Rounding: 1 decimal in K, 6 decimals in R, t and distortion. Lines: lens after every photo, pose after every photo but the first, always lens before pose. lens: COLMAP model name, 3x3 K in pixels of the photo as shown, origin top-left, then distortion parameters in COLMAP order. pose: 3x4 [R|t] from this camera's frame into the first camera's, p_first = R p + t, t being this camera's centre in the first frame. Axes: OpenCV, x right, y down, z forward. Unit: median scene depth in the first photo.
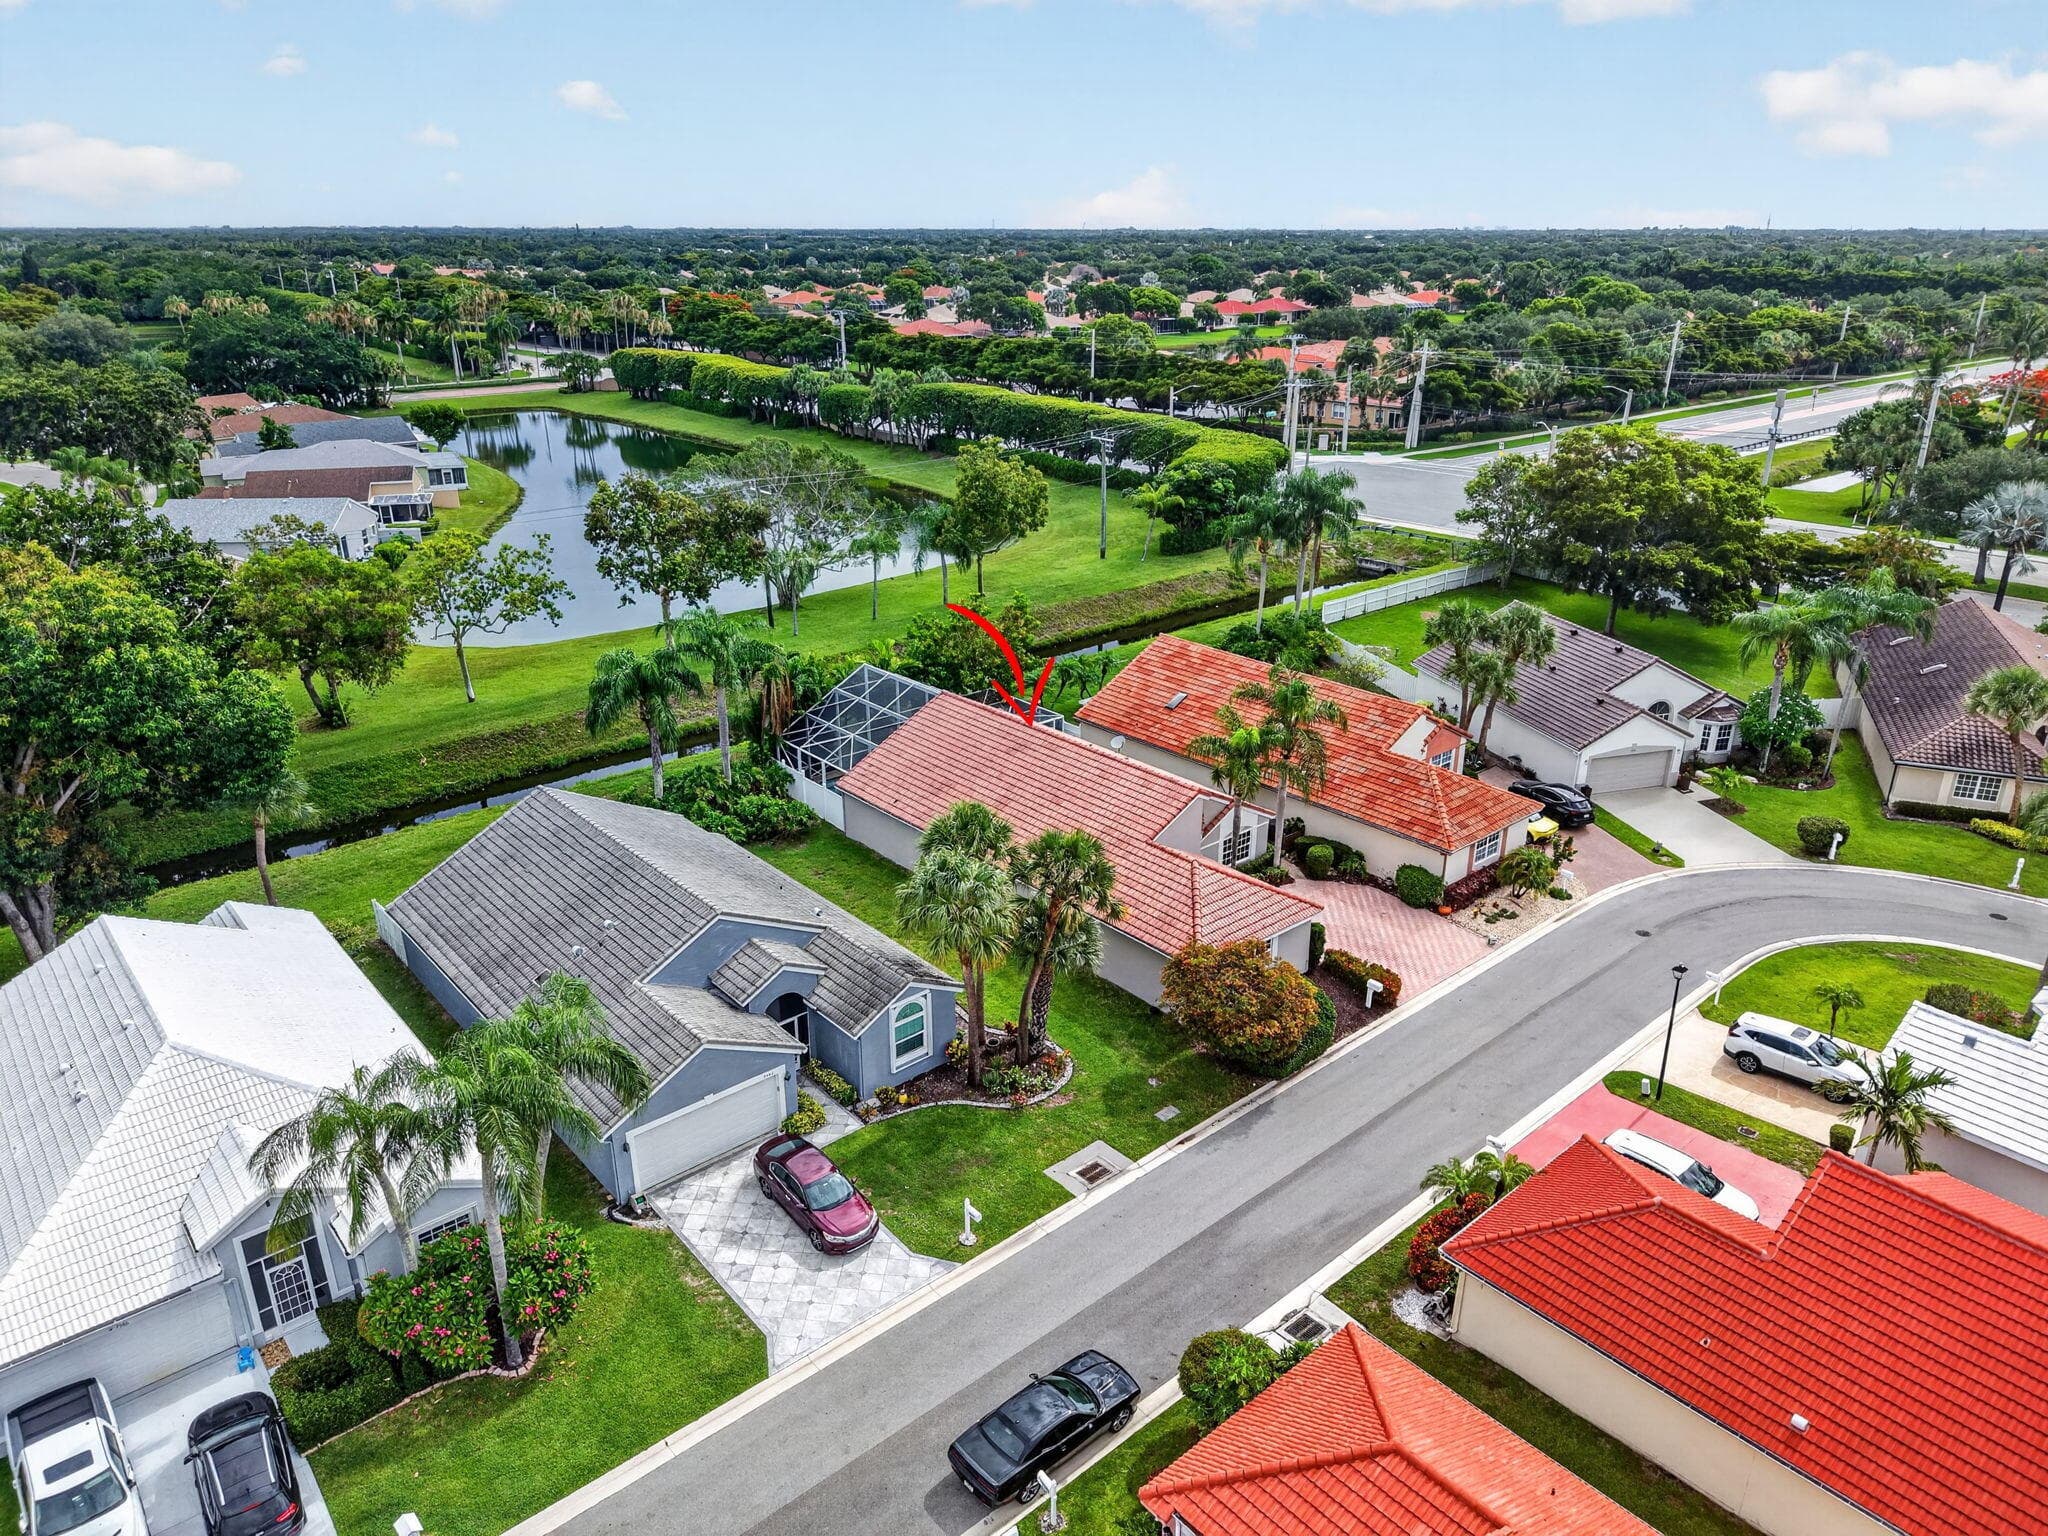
lens RADIAL K [[1365.9, 0, 1024.0], [0, 1365.9, 768.0], [0, 0, 1]] dist [0.005763, -0.000270]
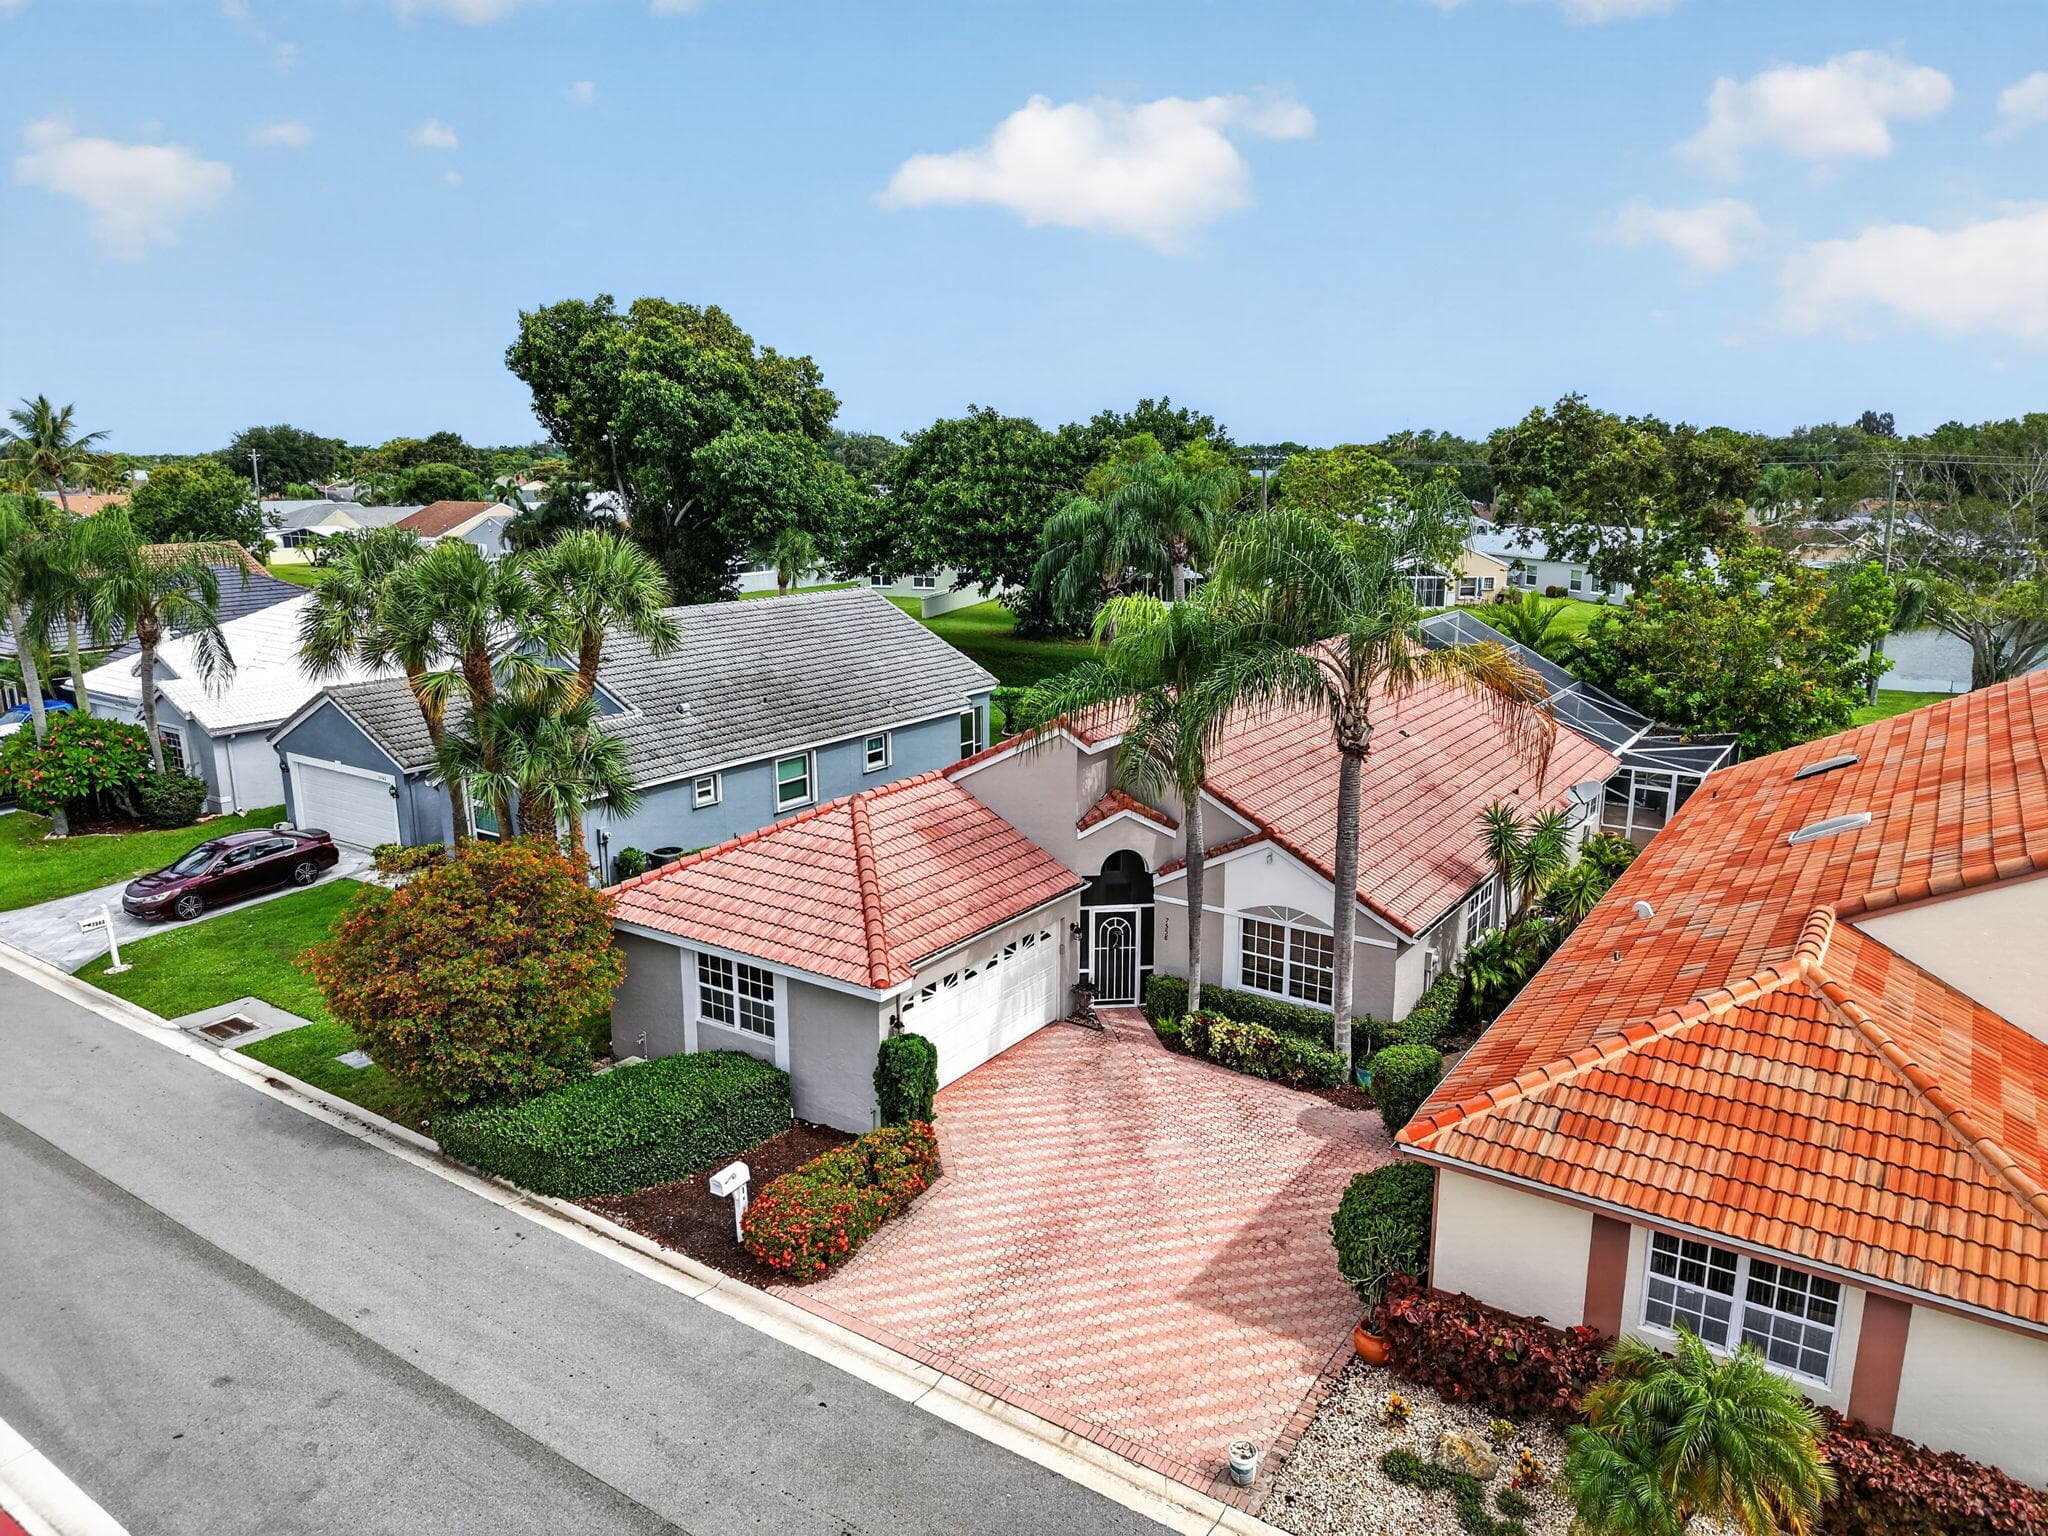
lens RADIAL K [[1371.5, 0, 1024.0], [0, 1371.5, 768.0], [0, 0, 1]] dist [-0.006267, -0.002786]
pose [[0.255573, 0.211621, -0.943344, 0.678890], [-0.353538, 0.928626, 0.112538, -0.018421], [0.899830, 0.304746, 0.312148, 1.032939]]
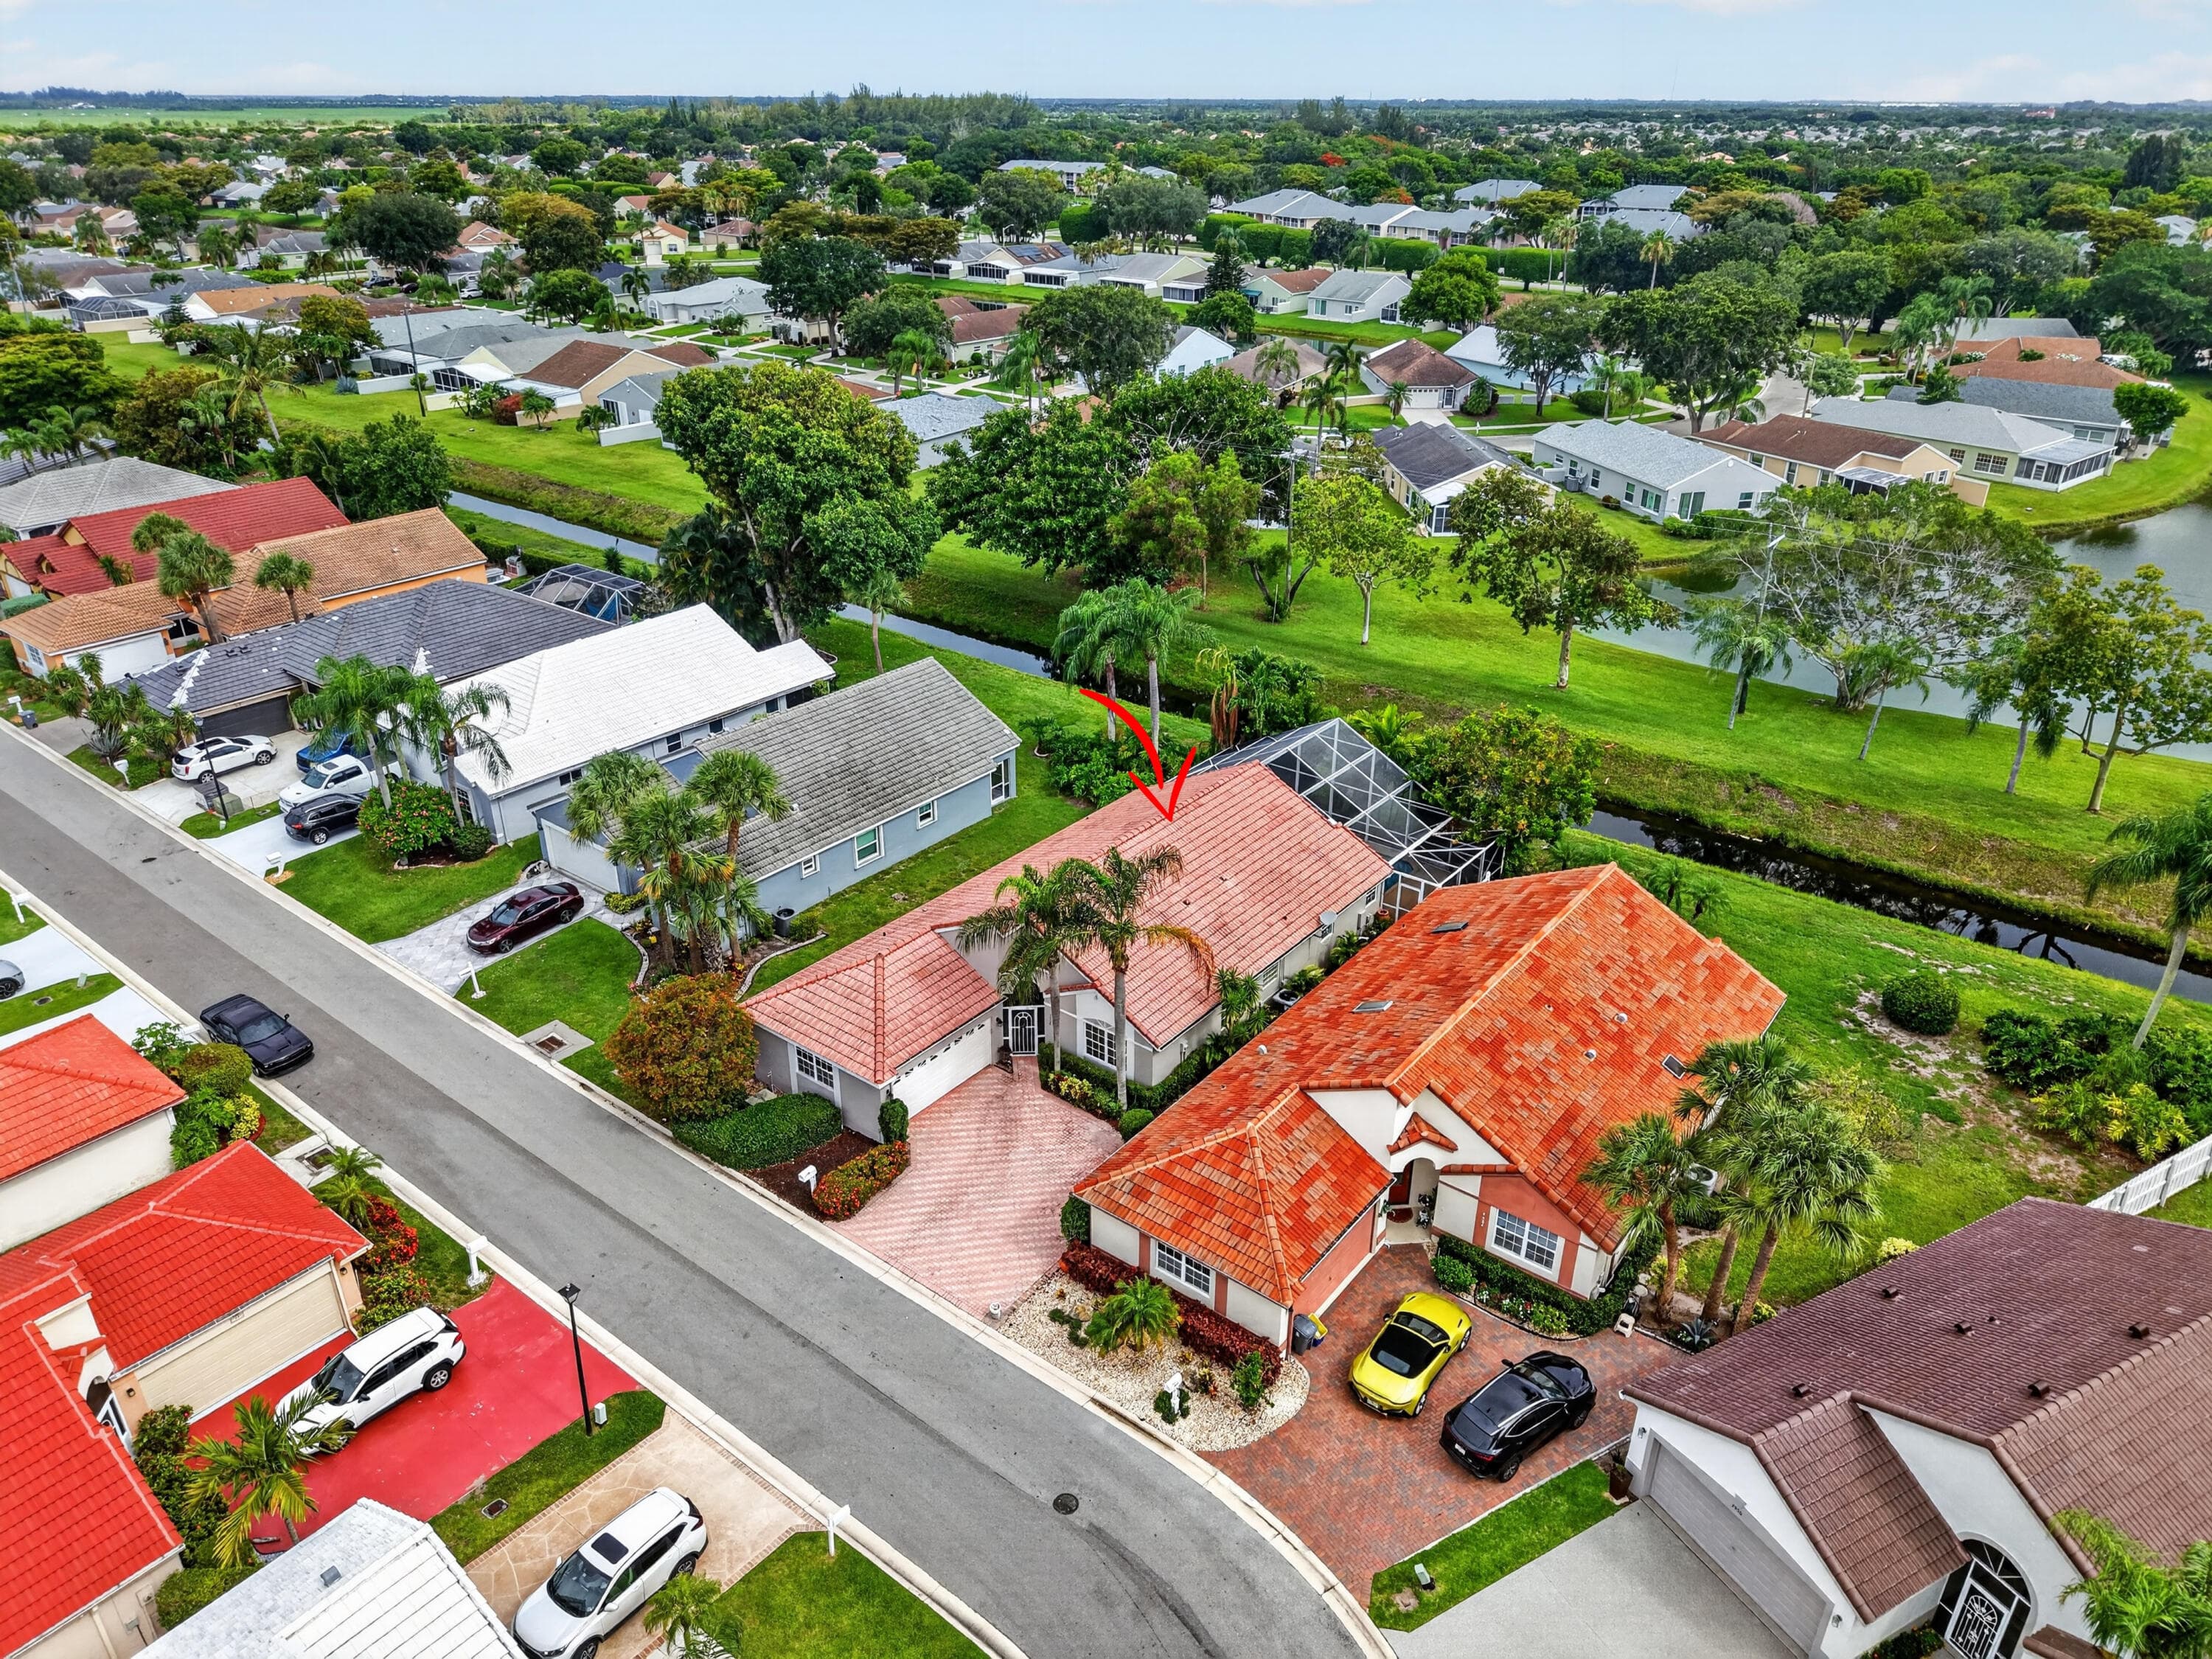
lens RADIAL K [[1480.7, 0, 1113.4], [0, 1480.7, 824.1], [0, 0, 1]] dist [0.001067, 0.002844]
pose [[0.194670, 0.430032, -0.881576, 1.118671], [-0.362197, 0.866766, 0.342828, -0.452595], [0.911546, 0.252566, 0.324490, 0.922637]]
